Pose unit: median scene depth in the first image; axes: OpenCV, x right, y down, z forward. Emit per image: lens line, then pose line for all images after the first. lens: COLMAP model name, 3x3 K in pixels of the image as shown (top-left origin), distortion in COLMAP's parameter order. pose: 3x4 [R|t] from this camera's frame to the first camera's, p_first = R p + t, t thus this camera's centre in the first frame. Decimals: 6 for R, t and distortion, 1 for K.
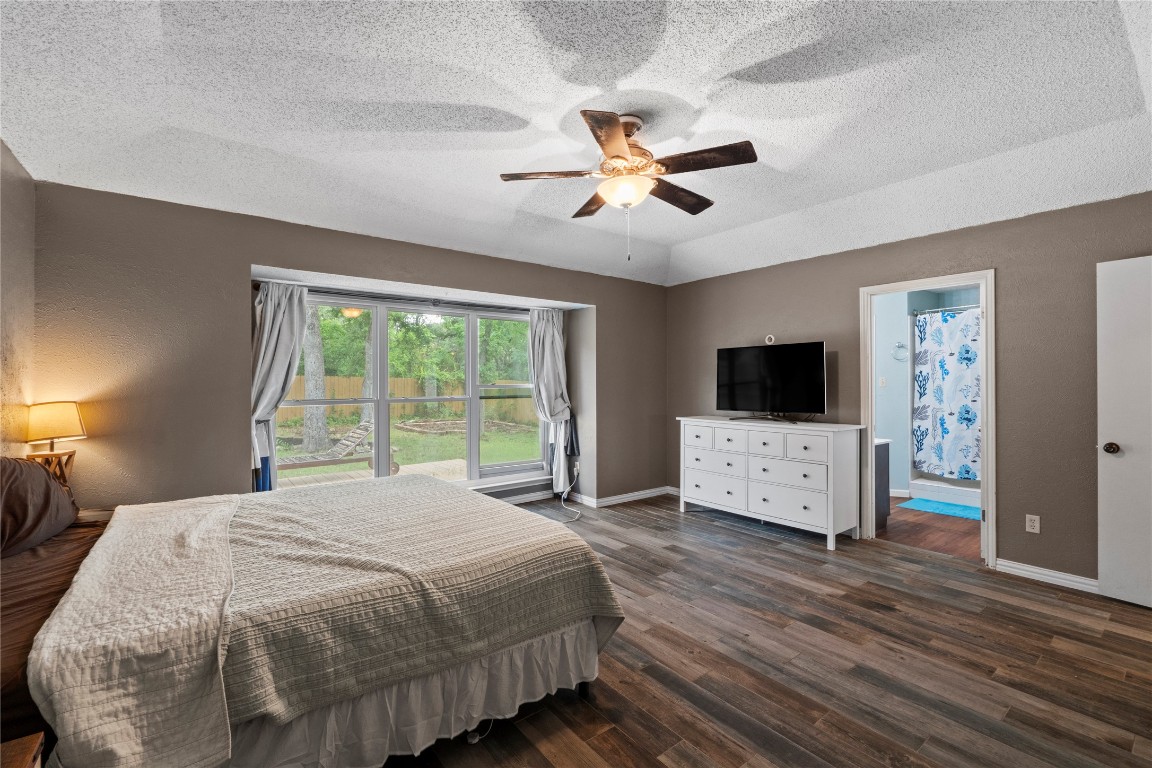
lens RADIAL K [[500.5, 0, 576.0], [0, 500.5, 384.0], [0, 0, 1]] dist [-0.002367, -0.000282]
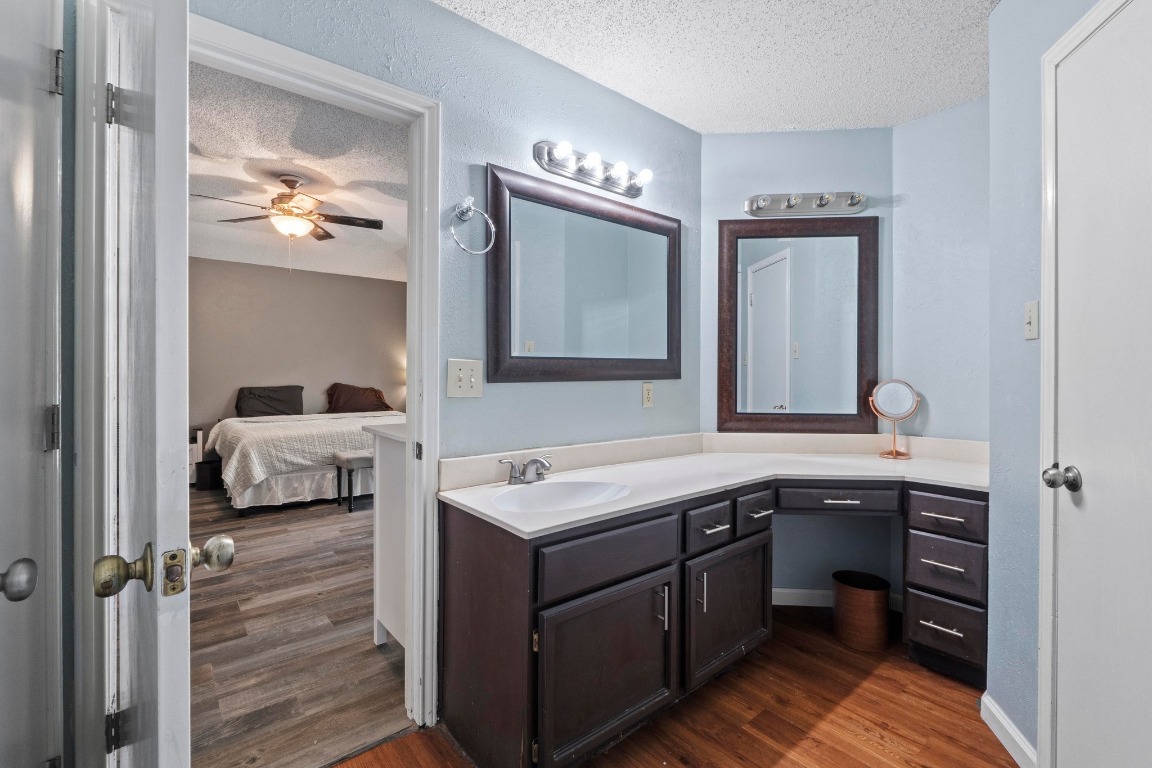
lens RADIAL K [[502.2, 0, 562.4], [0, 502.2, 375.3], [0, 0, 1]] dist [-0.000875, -0.000086]
pose [[0.017484, 0.009573, -0.999801, 1.482335], [-0.004665, 0.999944, 0.009493, 0.034794], [0.999836, 0.004498, 0.017527, 1.647434]]
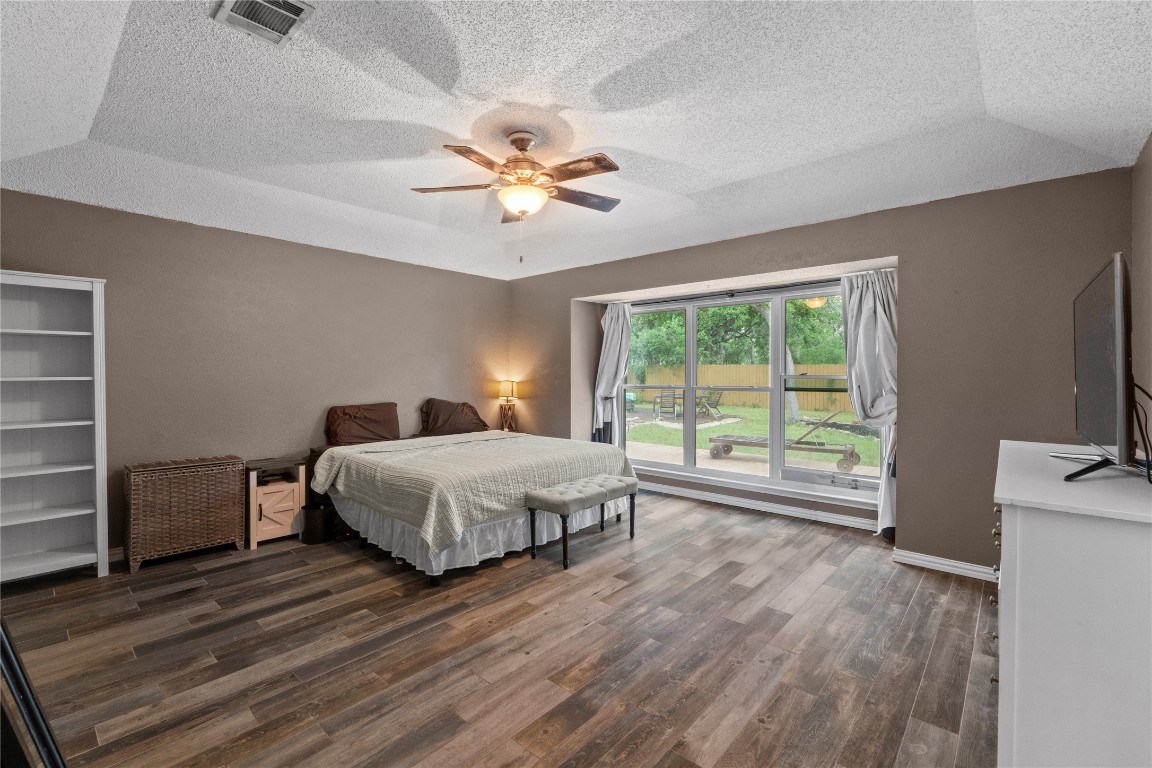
lens RADIAL K [[497.7, 0, 564.2], [0, 497.7, 380.6], [0, 0, 1]] dist [-0.001380, -0.000346]
pose [[0.175294, 0.017304, -0.984364, 1.125789], [-0.002602, 0.999850, 0.017113, -0.003460], [0.984513, -0.000438, 0.175313, 0.834137]]
